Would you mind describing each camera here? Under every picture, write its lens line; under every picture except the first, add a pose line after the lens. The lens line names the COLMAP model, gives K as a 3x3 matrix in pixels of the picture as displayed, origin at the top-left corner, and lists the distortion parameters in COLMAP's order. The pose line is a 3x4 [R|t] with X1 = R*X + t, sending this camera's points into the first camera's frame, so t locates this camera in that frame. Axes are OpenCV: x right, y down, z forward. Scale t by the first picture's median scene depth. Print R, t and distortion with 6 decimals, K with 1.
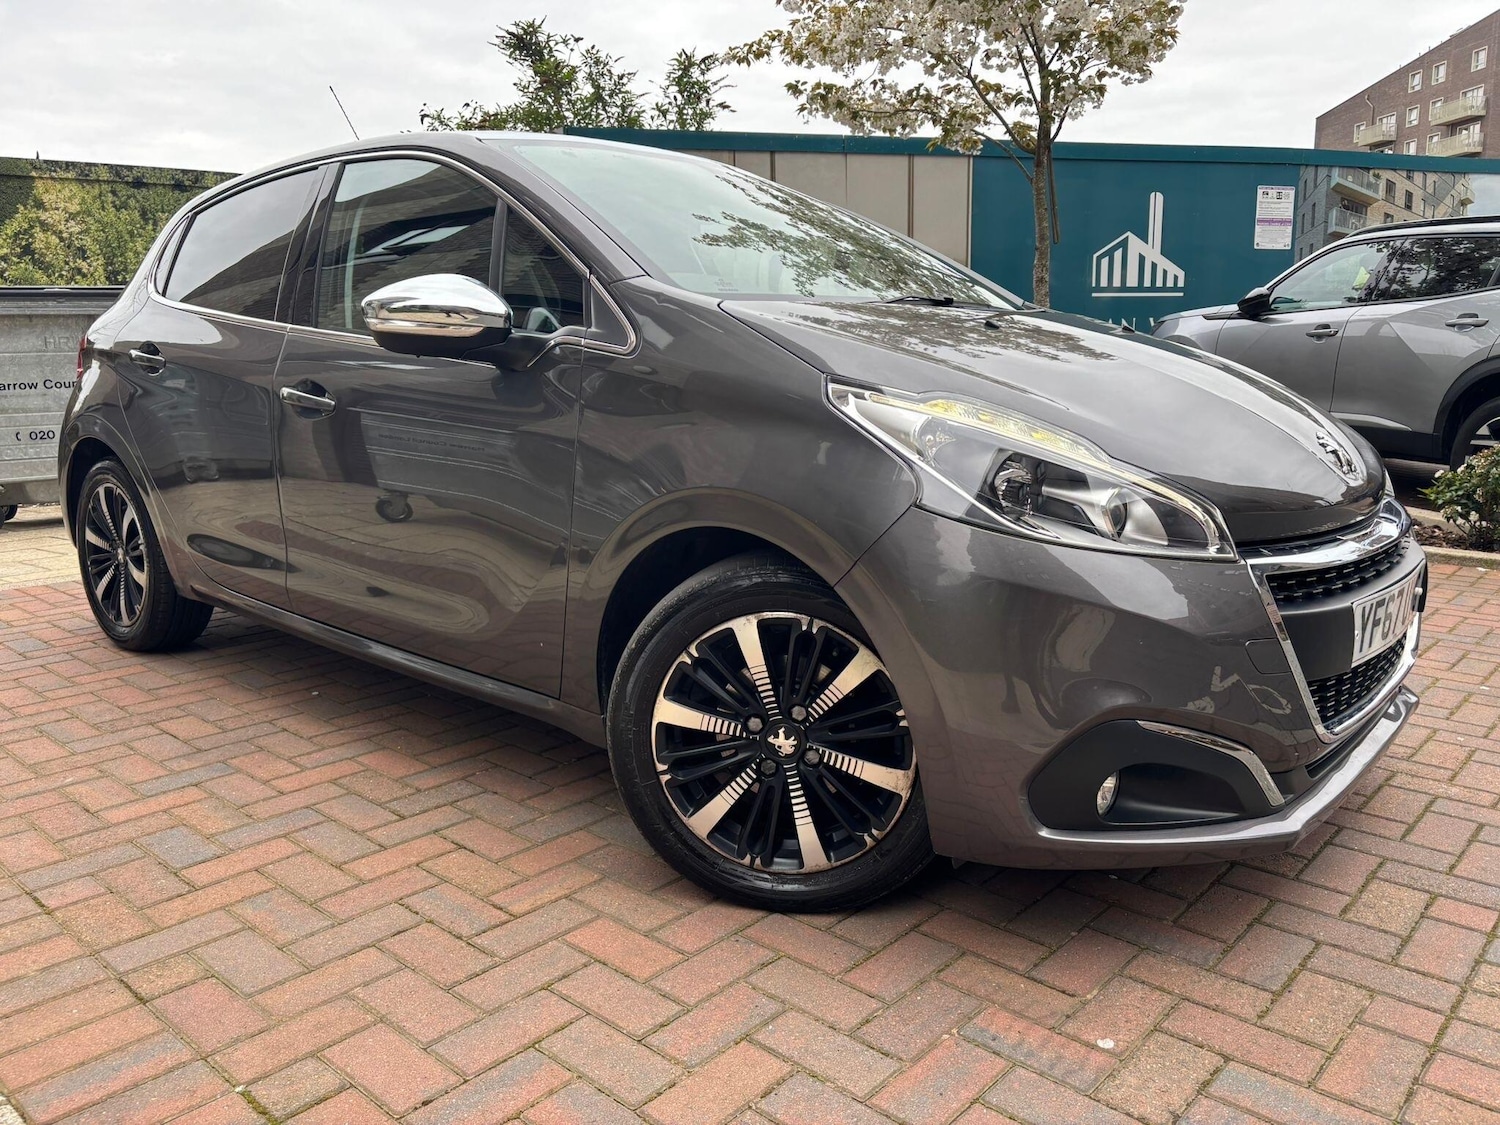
lens RADIAL K [[1142.8, 0, 767.2], [0, 1142.8, 562.4], [0, 0, 1]] dist [0.037760, -0.047021]
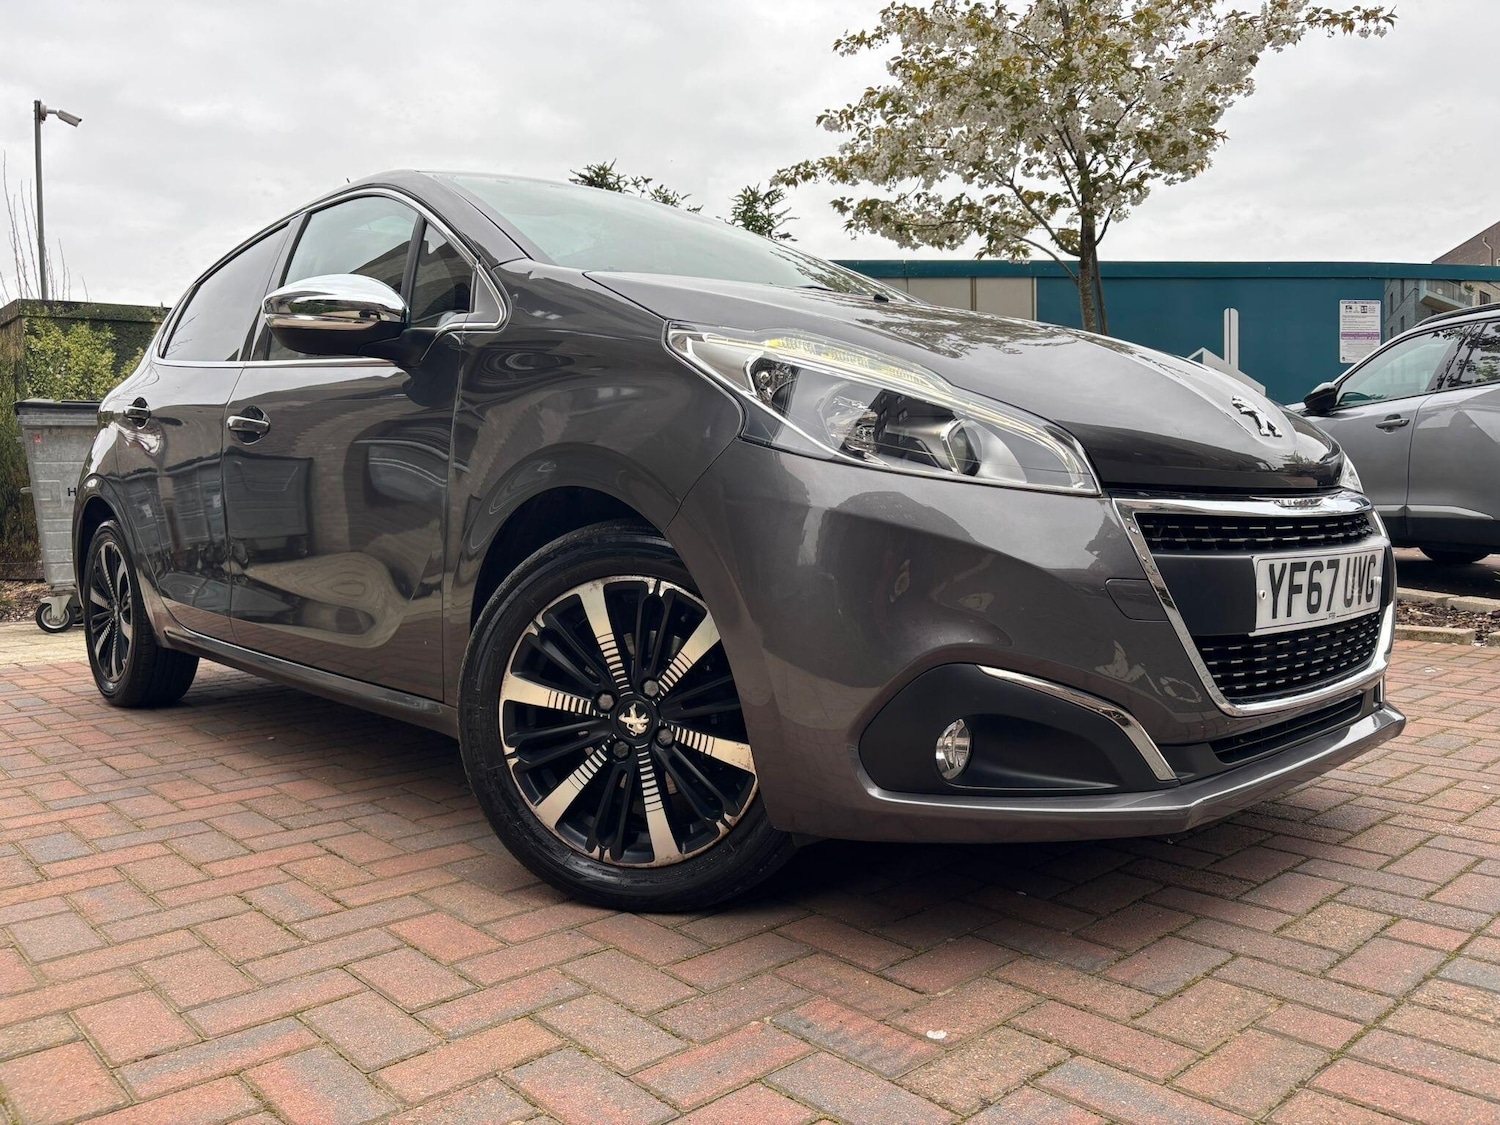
lens RADIAL K [[1148.2, 0, 755.2], [0, 1148.2, 565.0], [0, 0, 1]] dist [0.023625, -0.028939]
pose [[0.994552, -0.006822, -0.104013, 0.115233], [-0.006654, 0.991666, -0.128665, 0.083798], [0.104024, 0.128656, 0.986218, 0.043848]]
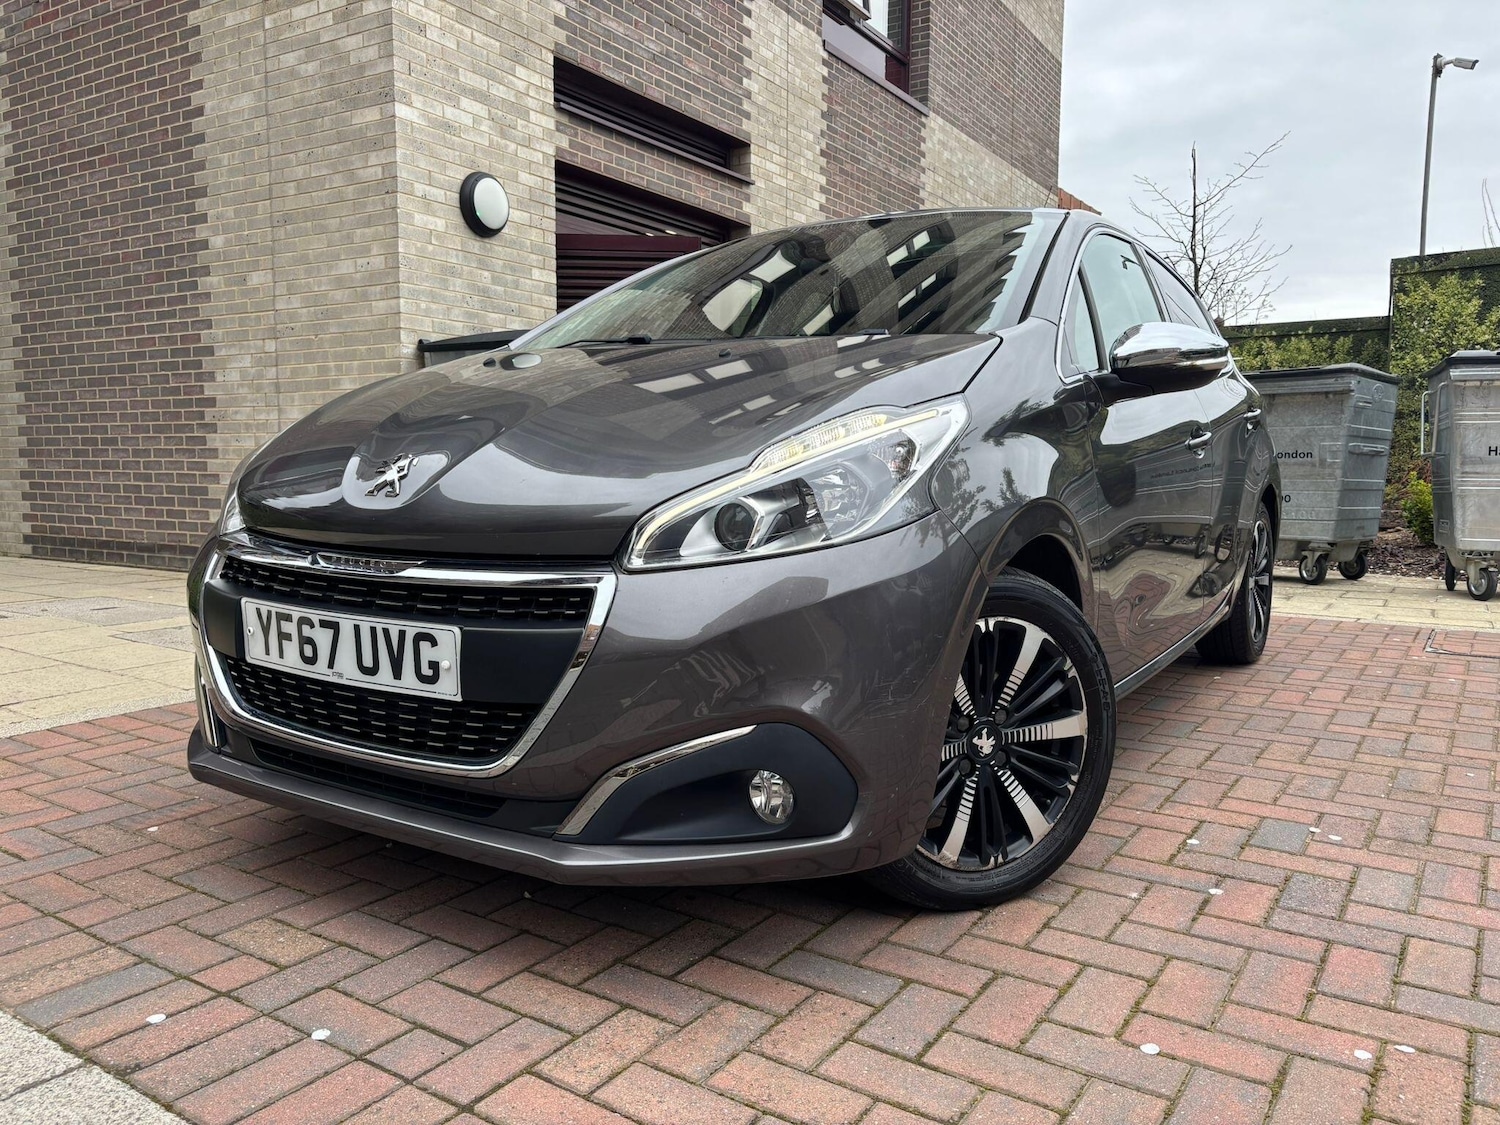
lens RADIAL K [[1149.5, 0, 747.3], [0, 1149.5, 564.9], [0, 0, 1]] dist [0.017374, -0.010028]
pose [[0.131738, 0.105333, -0.985672, 0.856226], [-0.184831, 0.979511, 0.079971, -0.087563], [0.973901, 0.171648, 0.148508, 0.678406]]
